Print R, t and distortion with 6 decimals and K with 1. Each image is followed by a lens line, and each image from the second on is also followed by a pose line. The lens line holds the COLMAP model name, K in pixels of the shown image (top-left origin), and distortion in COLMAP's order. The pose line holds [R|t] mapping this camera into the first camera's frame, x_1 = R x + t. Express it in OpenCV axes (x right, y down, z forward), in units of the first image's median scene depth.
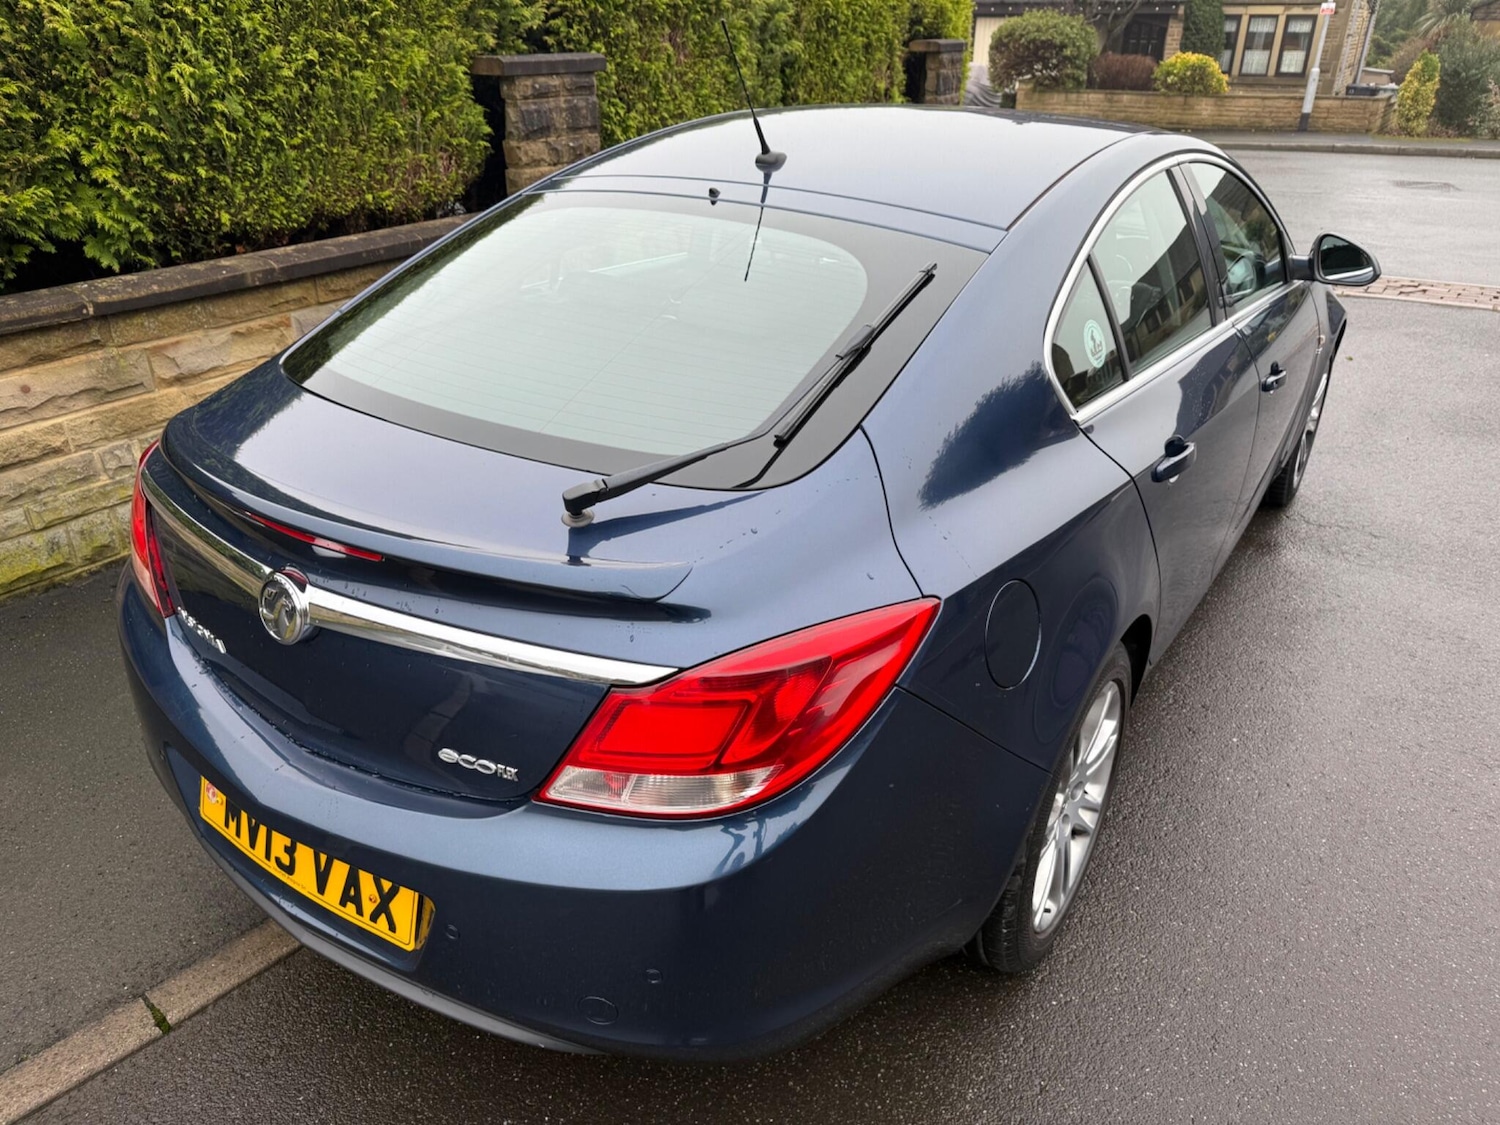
lens RADIAL K [[1068.7, 0, 749.3], [0, 1068.7, 568.6], [0, 0, 1]] dist [-0.003434, -0.003511]
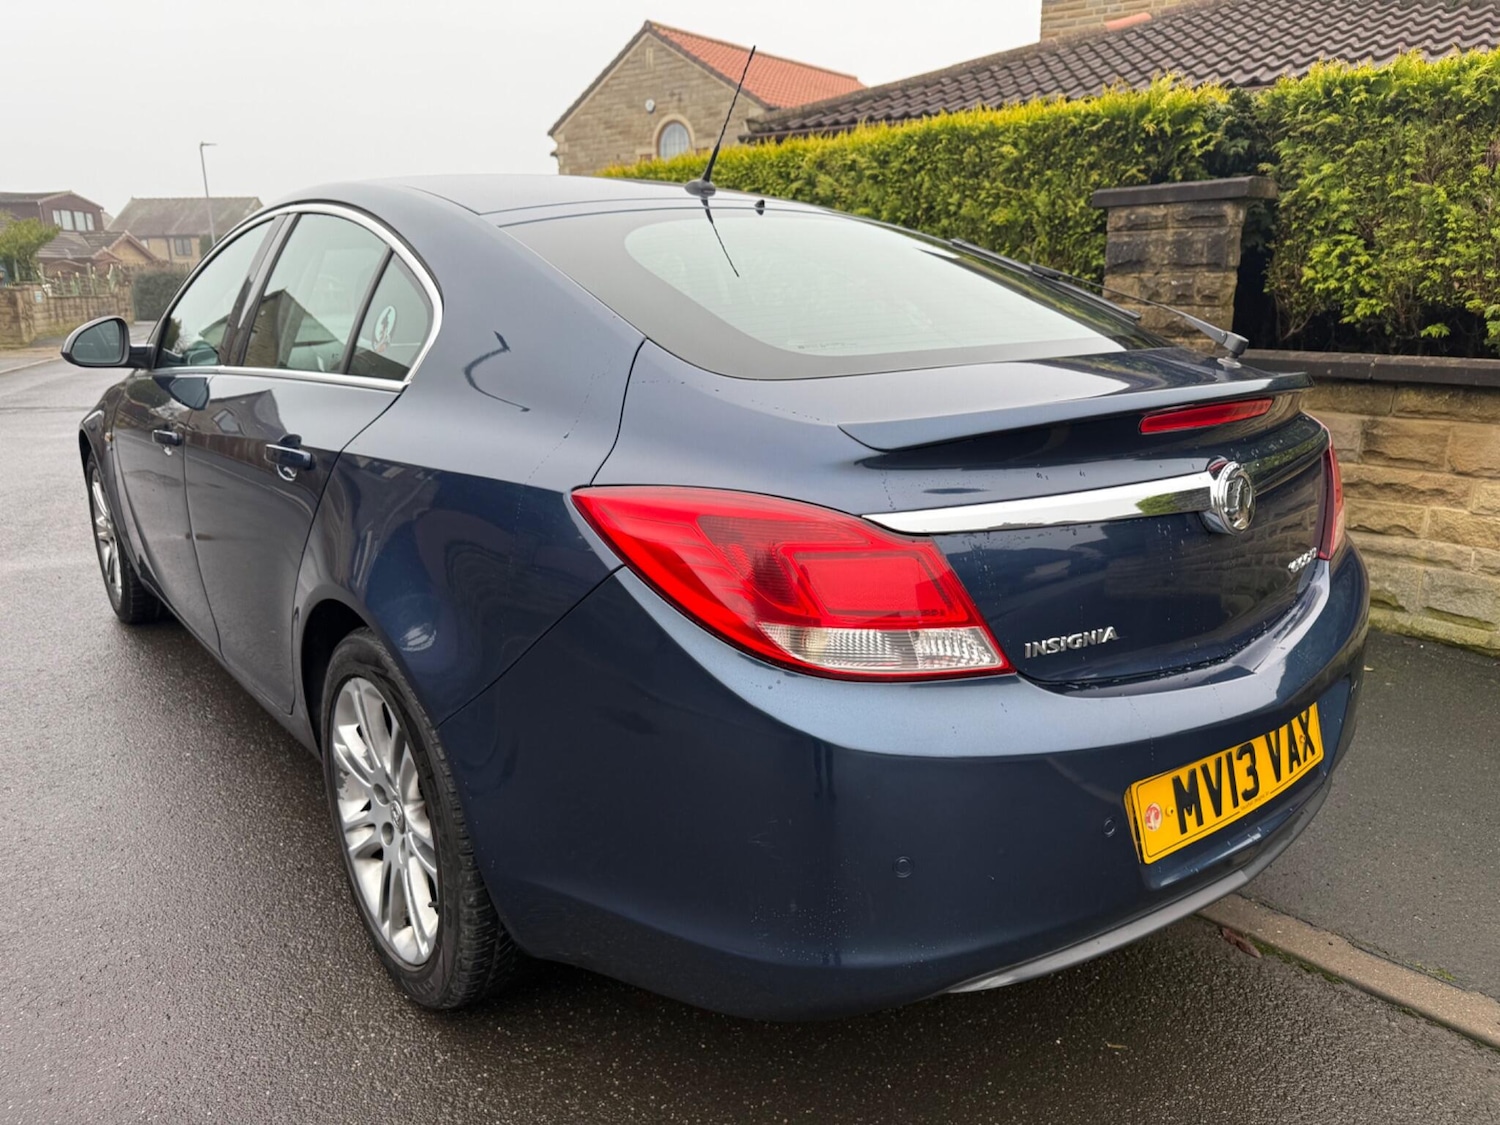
lens RADIAL K [[1070.1, 0, 746.0], [0, 1070.1, 565.9], [0, 0, 1]] dist [-0.010880, 0.004042]
pose [[-0.242192, 0.245879, -0.938556, 0.944821], [-0.437416, 0.835796, 0.331833, -0.428156], [0.866032, 0.490906, -0.094871, 1.120196]]
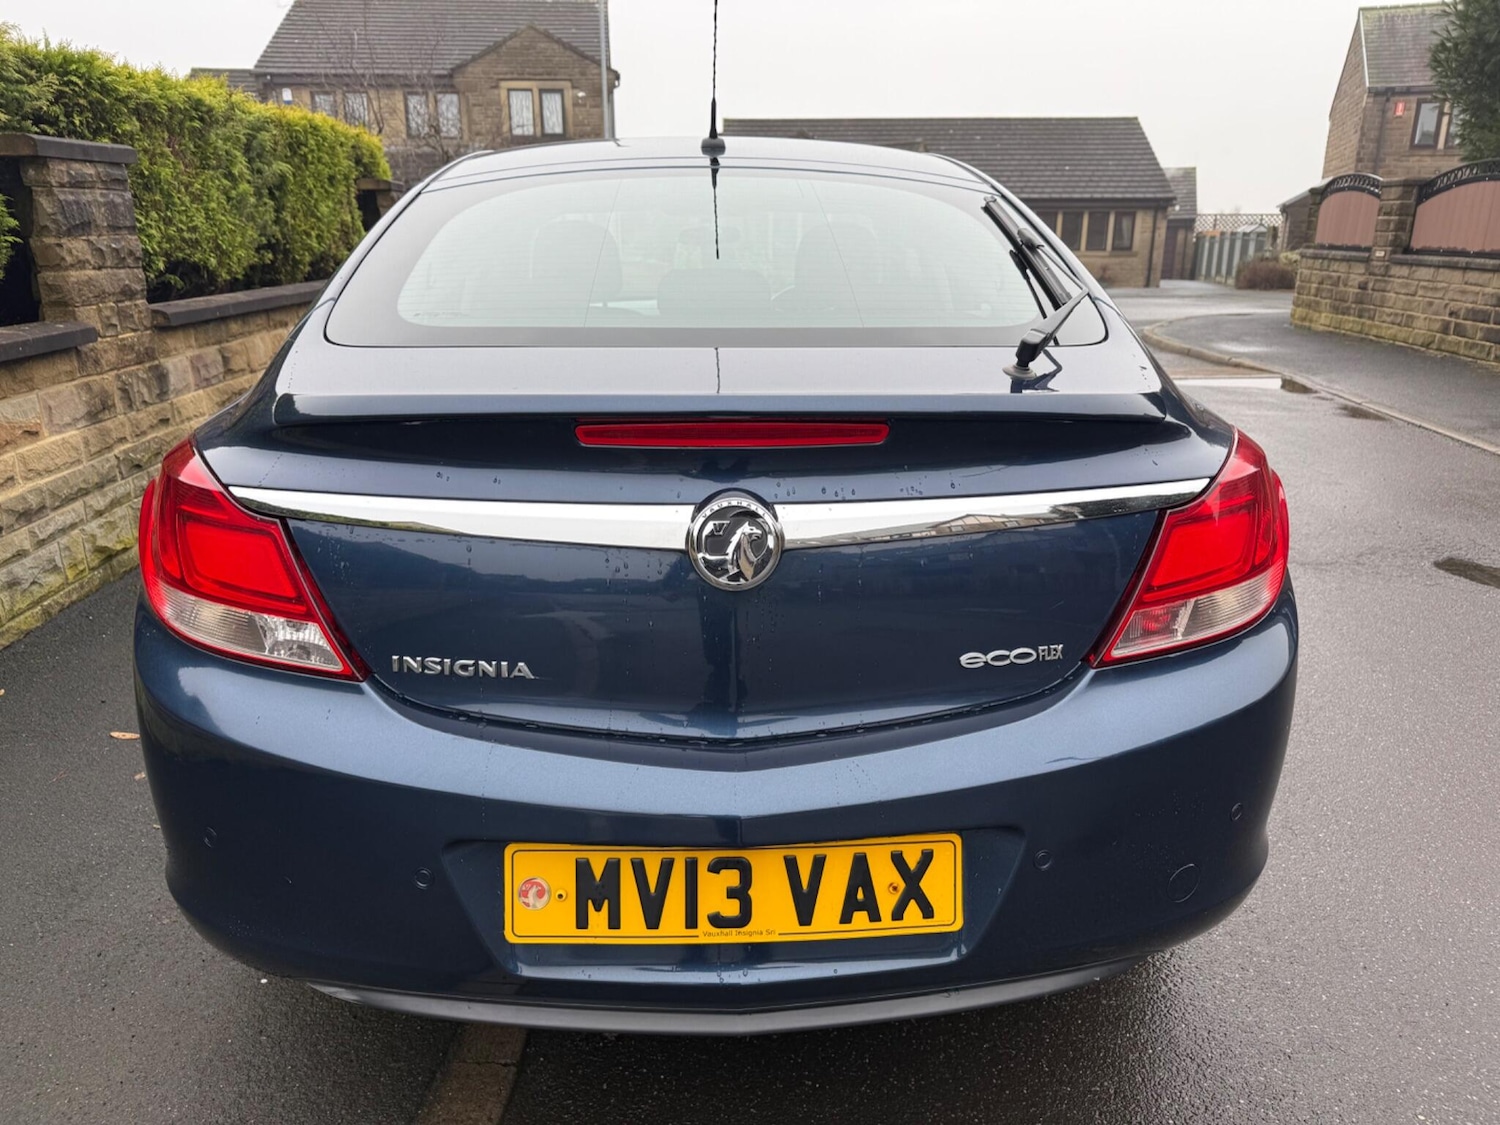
lens RADIAL K [[1068.7, 0, 749.3], [0, 1068.7, 568.6], [0, 0, 1]] dist [-0.003434, -0.003511]
pose [[0.804004, -0.185098, 0.565081, -0.353476], [0.273951, 0.958757, -0.075732, 0.047175], [-0.527758, 0.215693, 0.821552, 0.149146]]
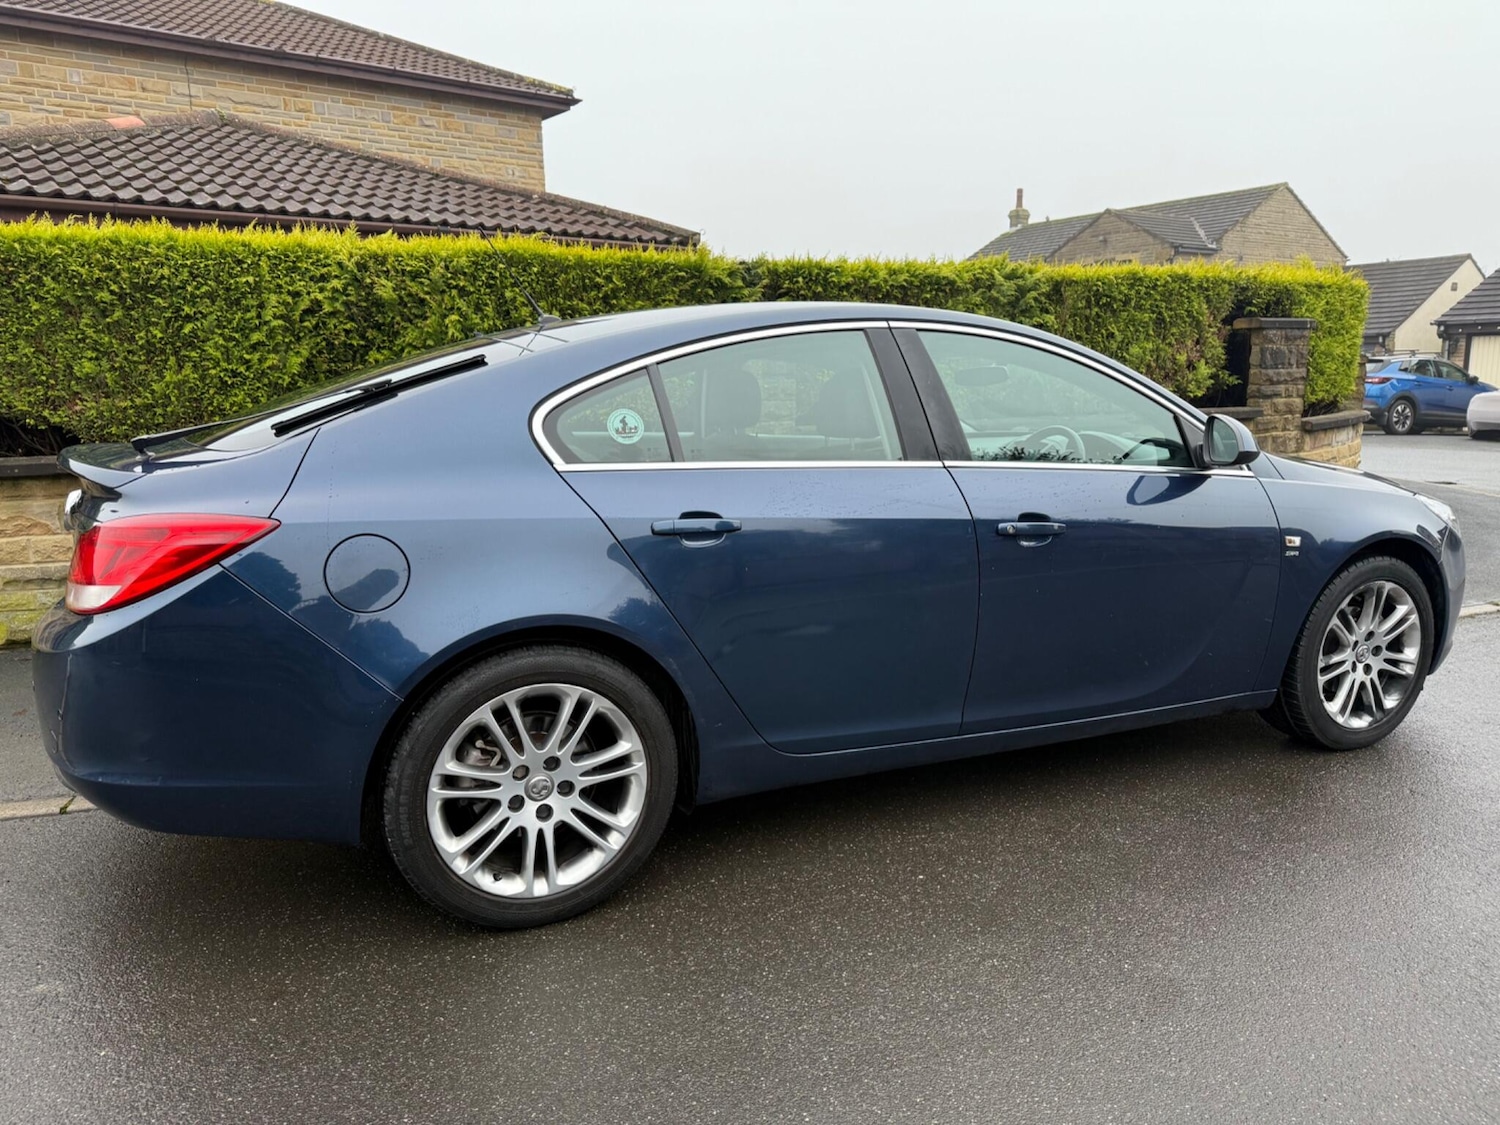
lens RADIAL K [[1046.3, 0, 756.6], [0, 1046.3, 556.2], [0, 0, 1]] dist [0.059838, -0.098890]
pose [[0.843625, 0.079475, -0.531019, 0.621636], [-0.230014, 0.947135, -0.223669, 0.094362], [0.485171, 0.310835, 0.817307, 0.054886]]
